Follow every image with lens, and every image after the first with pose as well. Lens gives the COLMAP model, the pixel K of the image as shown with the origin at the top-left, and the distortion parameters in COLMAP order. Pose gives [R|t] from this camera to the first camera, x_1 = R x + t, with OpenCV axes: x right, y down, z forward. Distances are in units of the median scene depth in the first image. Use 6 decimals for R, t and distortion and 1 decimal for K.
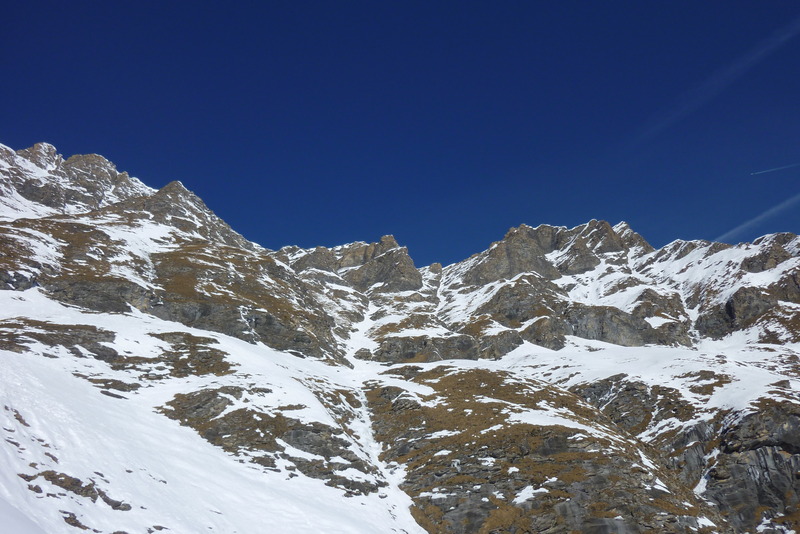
lens RADIAL K [[664.3, 0, 400.0], [0, 664.3, 267.0], [0, 0, 1]] dist [-0.001898, -0.001046]
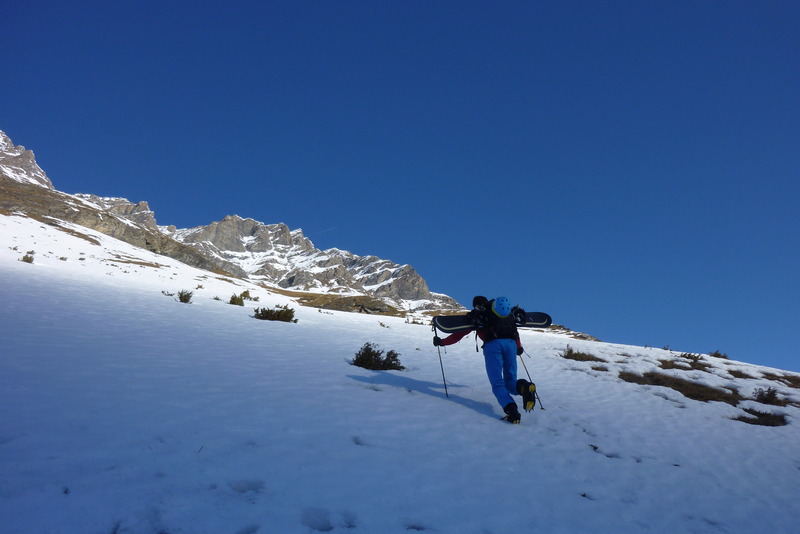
lens RADIAL K [[664.3, 0, 400.0], [0, 664.3, 267.0], [0, 0, 1]] dist [-0.001898, -0.001046]
pose [[0.910444, 0.220827, 0.349753, 0.017363], [-0.231164, 0.972835, -0.012484, -0.016151], [-0.343008, -0.069485, 0.936759, -0.677258]]
